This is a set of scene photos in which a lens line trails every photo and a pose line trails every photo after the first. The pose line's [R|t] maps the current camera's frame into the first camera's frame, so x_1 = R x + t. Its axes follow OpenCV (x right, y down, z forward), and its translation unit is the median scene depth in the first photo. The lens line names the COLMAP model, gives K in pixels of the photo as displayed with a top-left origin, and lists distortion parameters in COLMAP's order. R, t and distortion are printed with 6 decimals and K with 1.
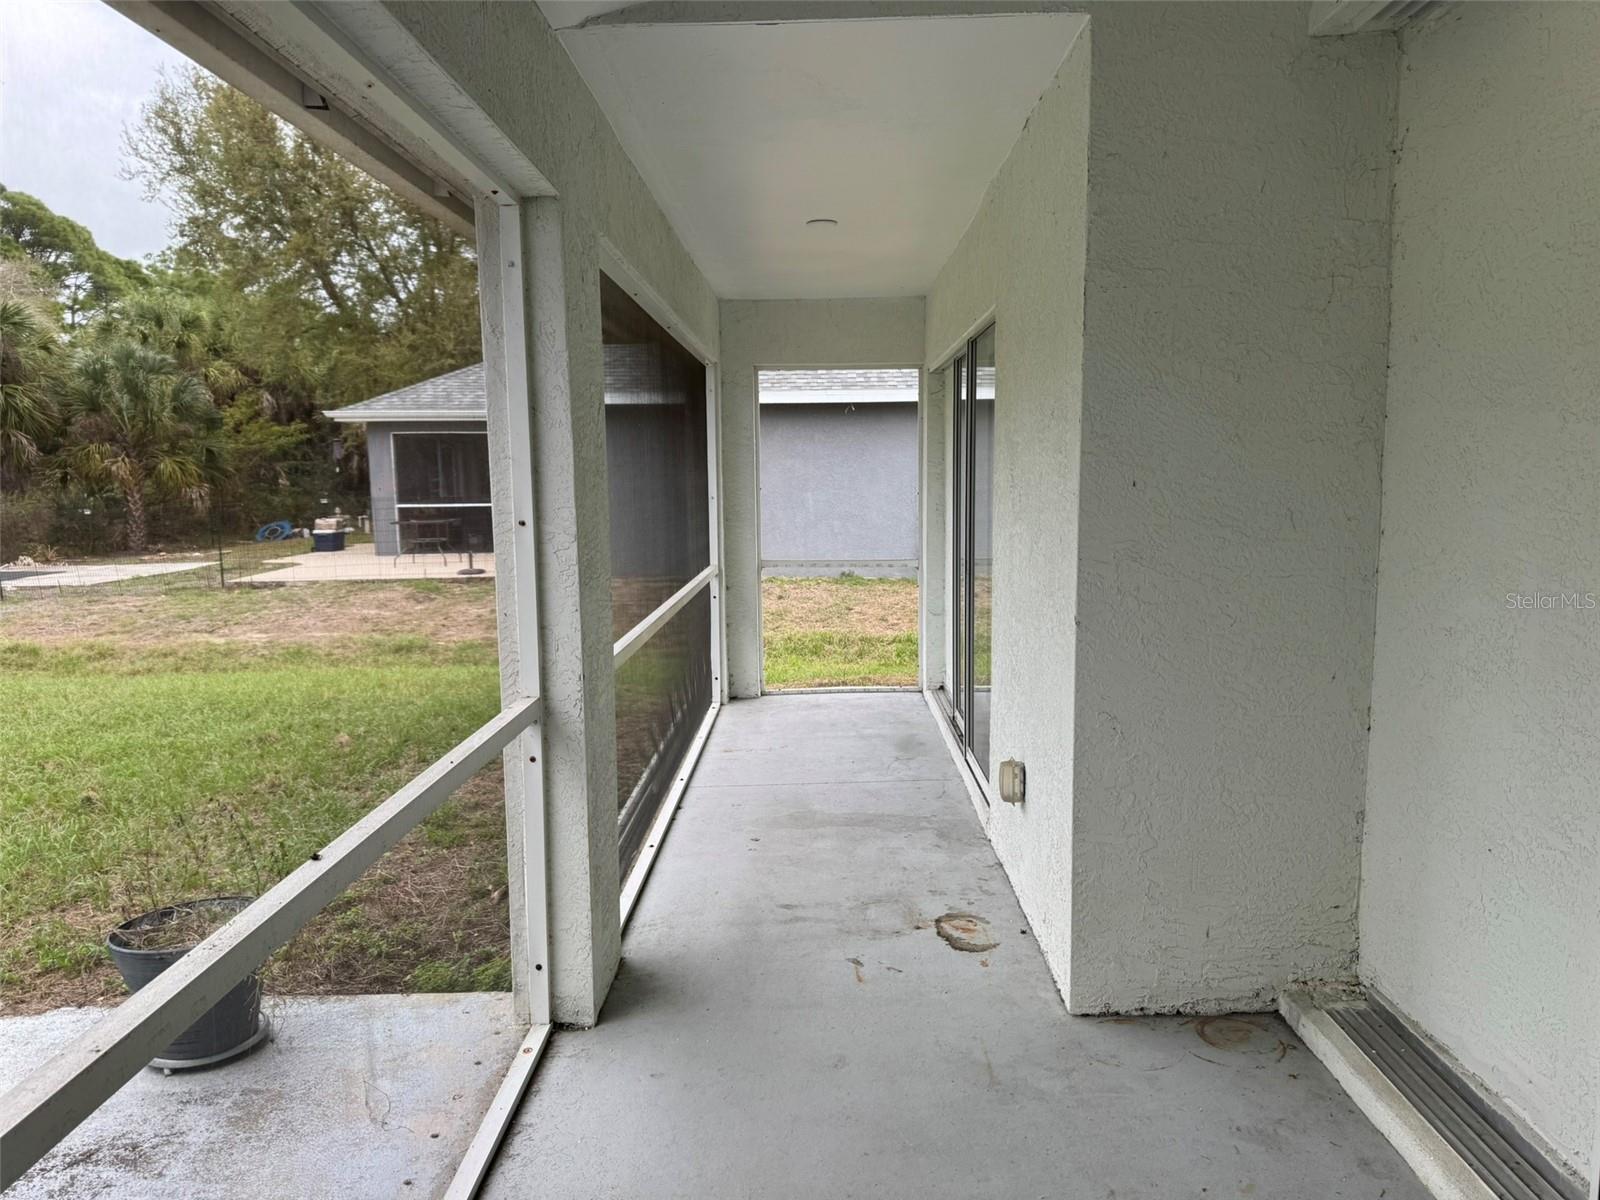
lens RADIAL K [[1130.7, 0, 807.9], [0, 1130.7, 594.7], [0, 0, 1]] dist [0.074976, -0.087425]
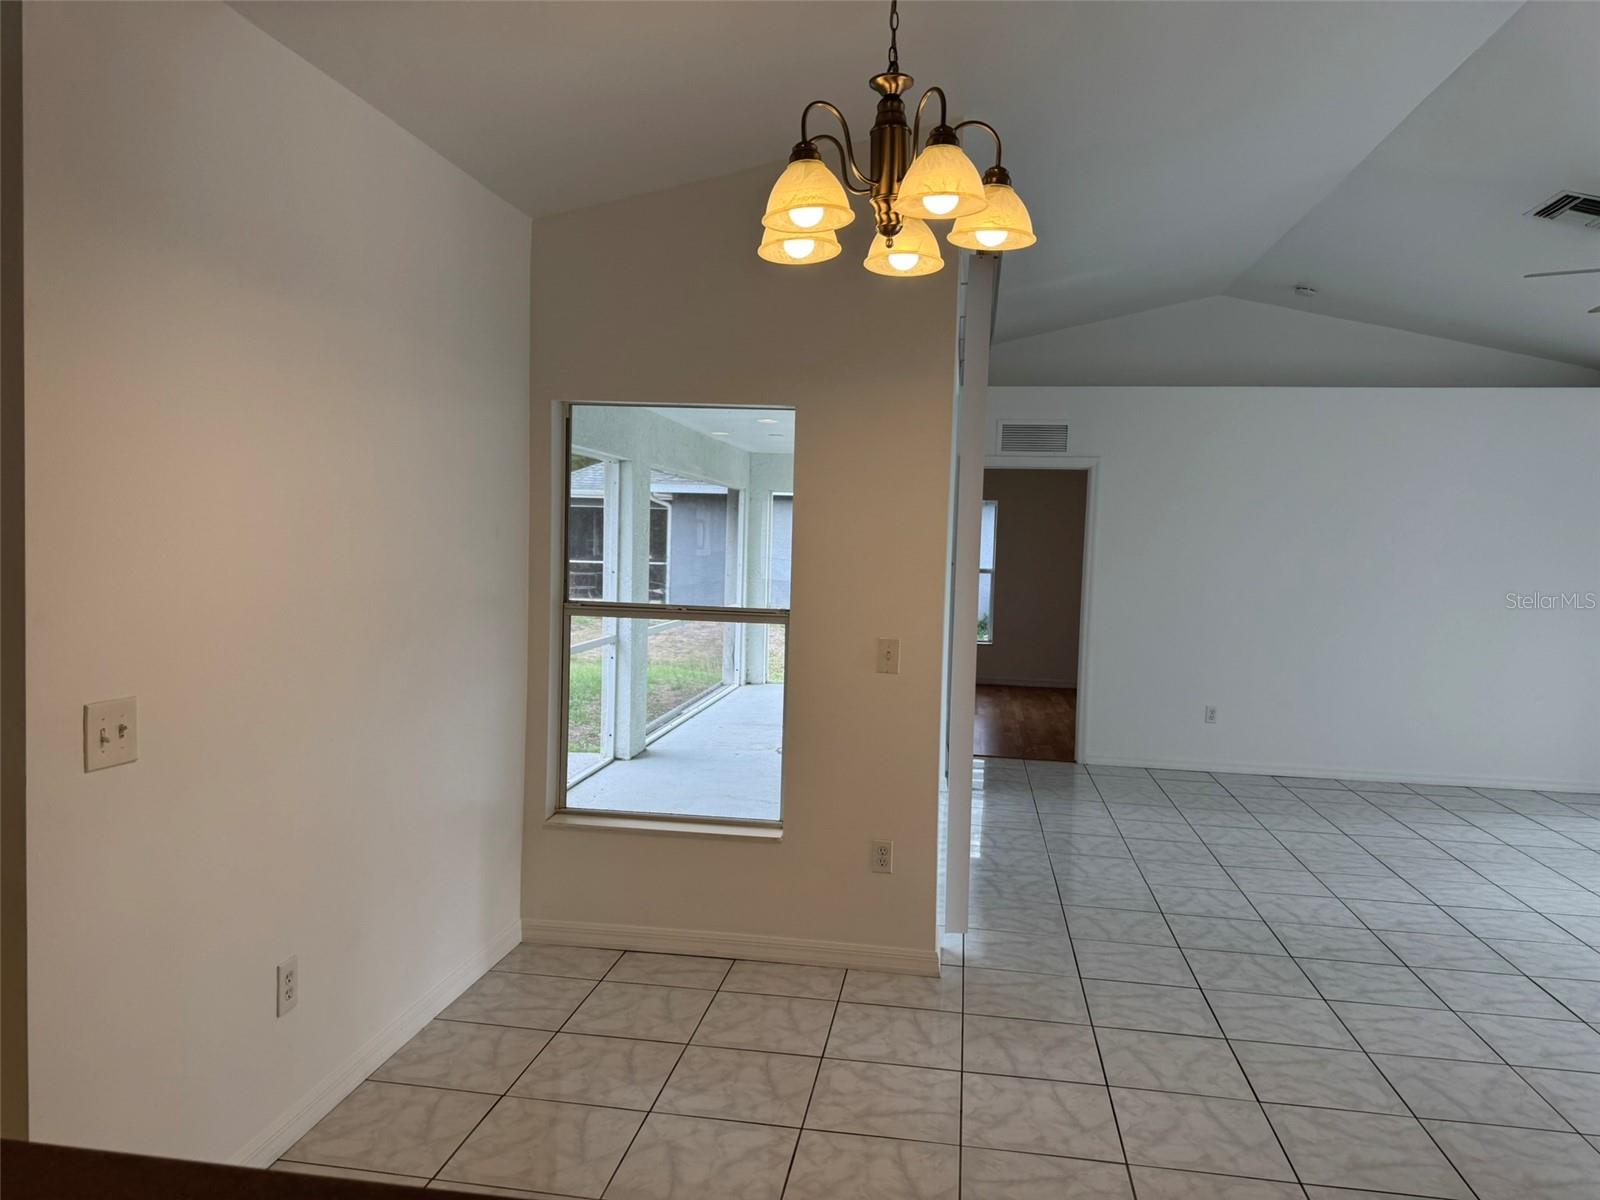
lens RADIAL K [[1130.7, 0, 792.0], [0, 1130.7, 600.5], [0, 0, 1]] dist [0.074976, -0.087425]
pose [[0.989131, 0.048511, -0.138805, 0.083505], [-0.055749, 0.997255, -0.048739, 0.017112], [0.136060, 0.055948, 0.989120, -0.246489]]
